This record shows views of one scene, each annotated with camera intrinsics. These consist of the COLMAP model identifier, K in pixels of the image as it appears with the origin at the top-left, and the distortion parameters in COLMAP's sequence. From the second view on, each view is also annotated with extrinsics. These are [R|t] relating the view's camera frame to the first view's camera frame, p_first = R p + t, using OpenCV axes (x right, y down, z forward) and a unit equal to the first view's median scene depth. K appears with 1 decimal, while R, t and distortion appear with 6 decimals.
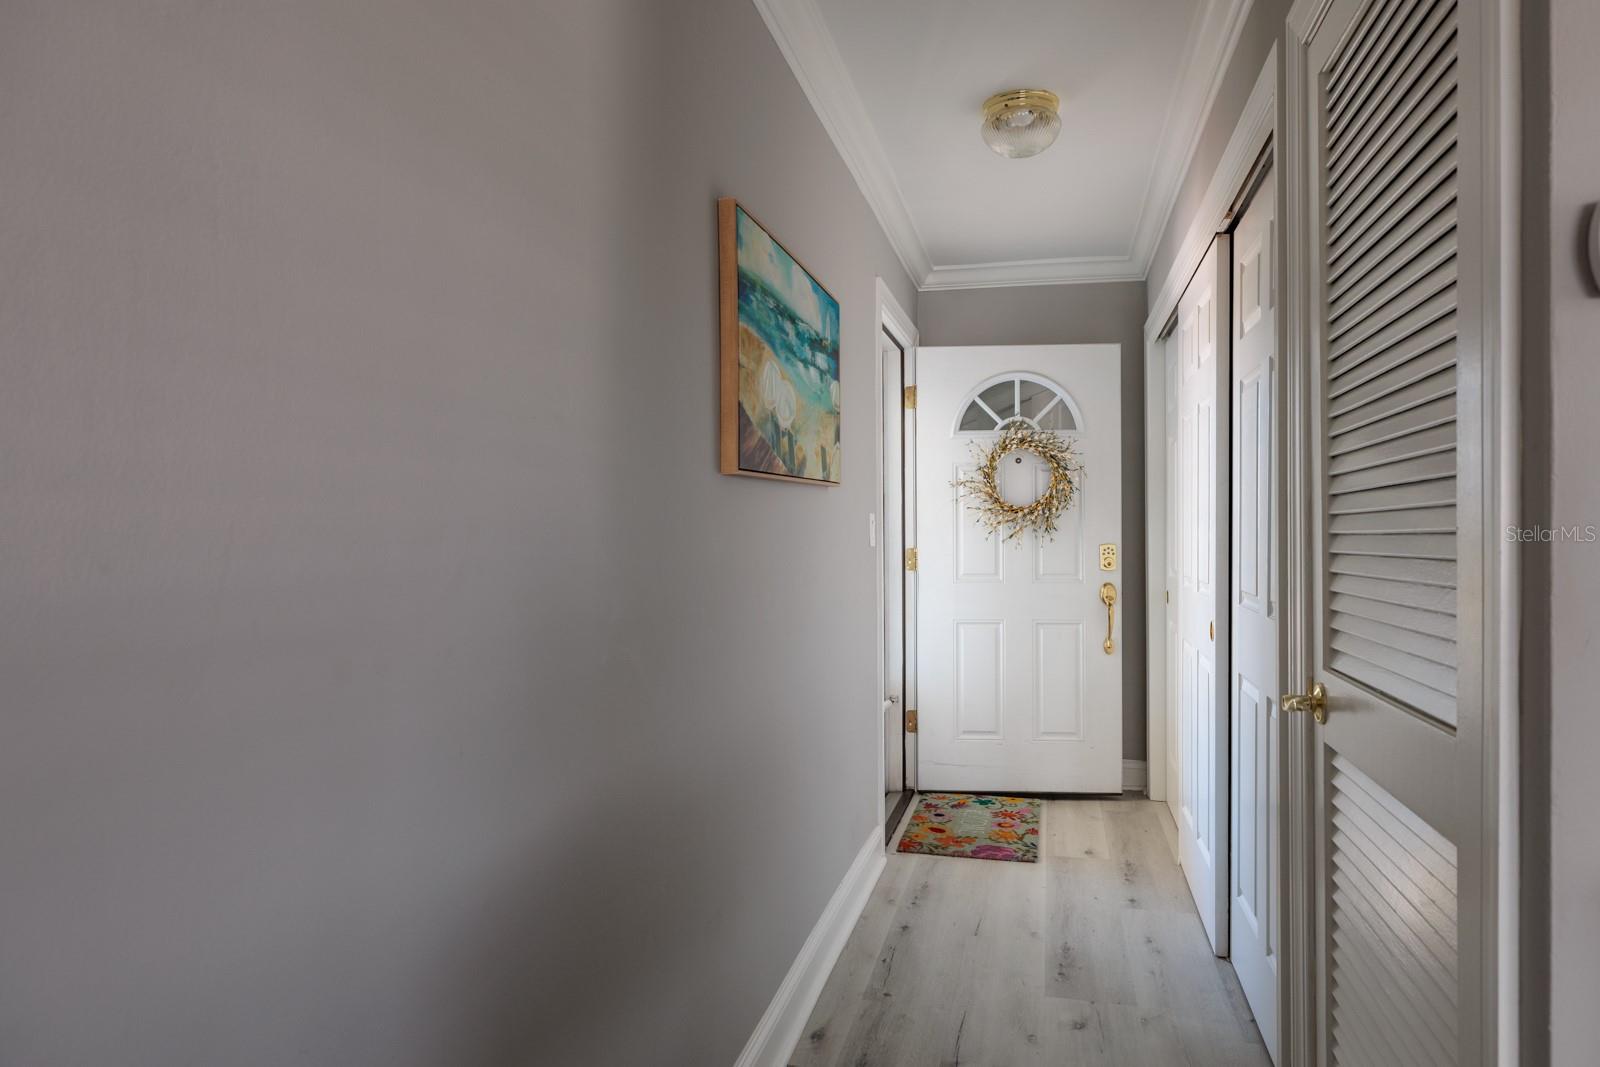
lens RADIAL K [[1052.0, 0, 800.0], [0, 1052.0, 533.5], [0, 0, 1]] dist [0.000879, 0.000091]
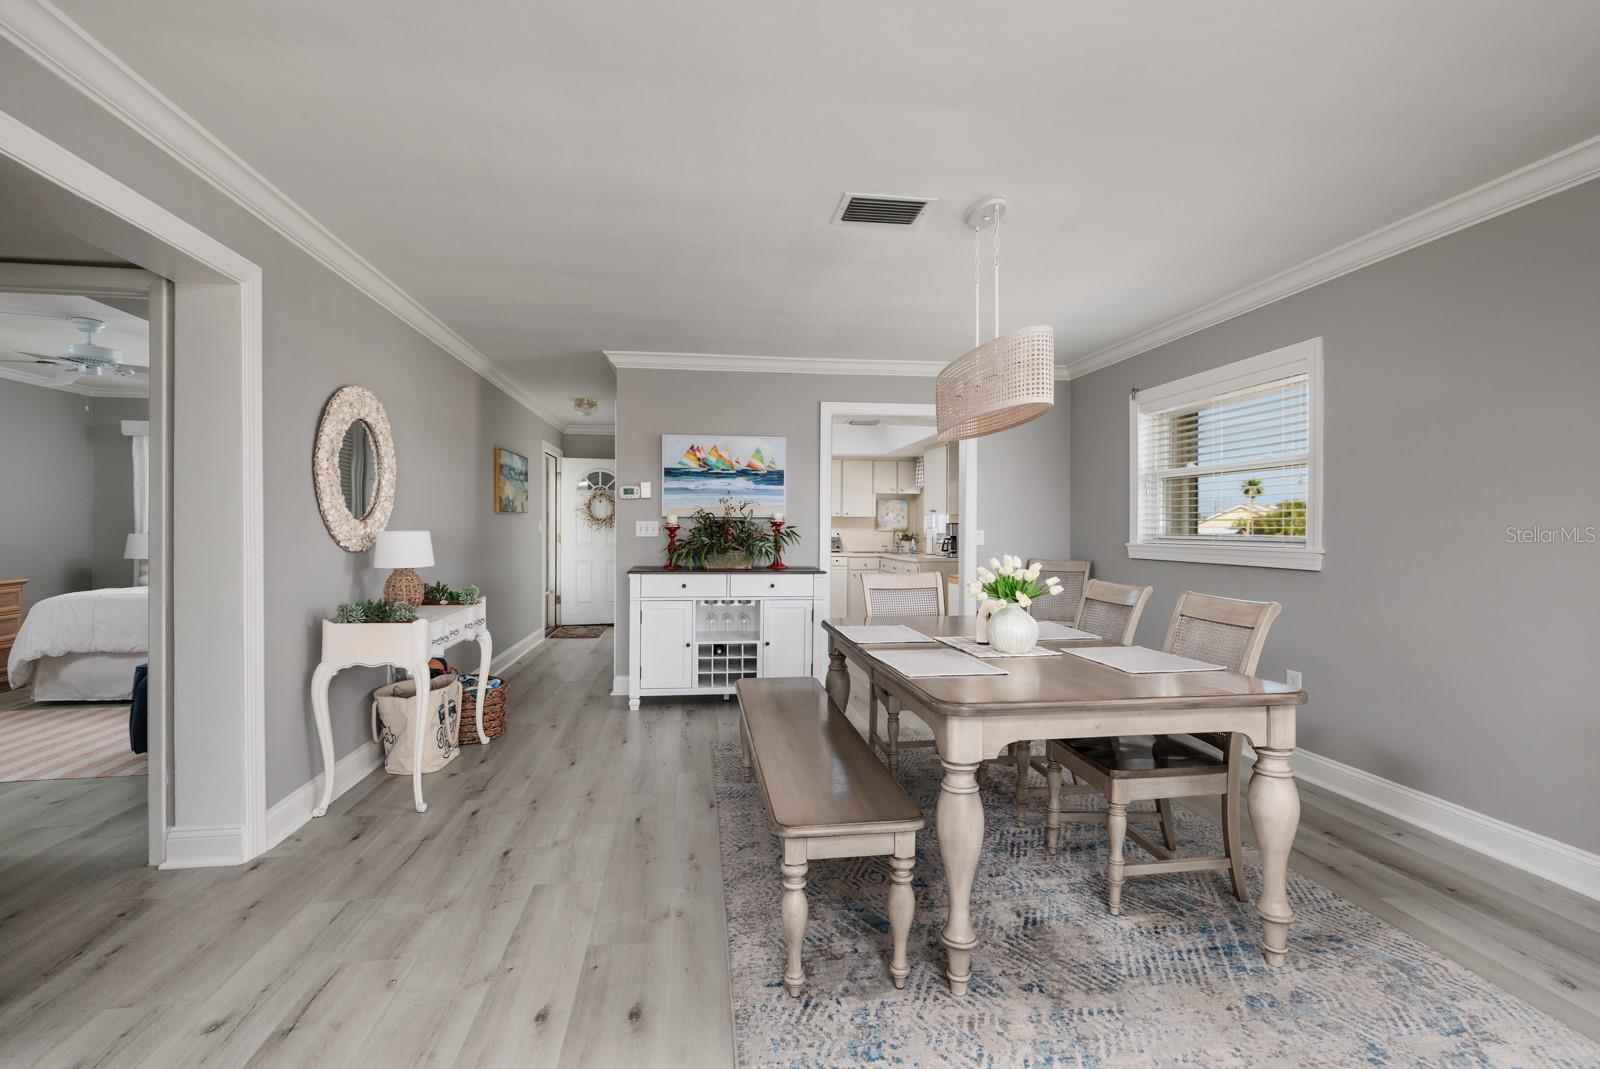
lens RADIAL K [[732.7, 0, 804.8], [0, 732.7, 527.3], [0, 0, 1]] dist [0.001396, 0.000436]
pose [[0.927556, 0.011857, 0.373495, -0.009368], [-0.008767, 0.999912, -0.009971, 0.011618], [-0.373580, 0.005974, 0.927579, -0.977920]]
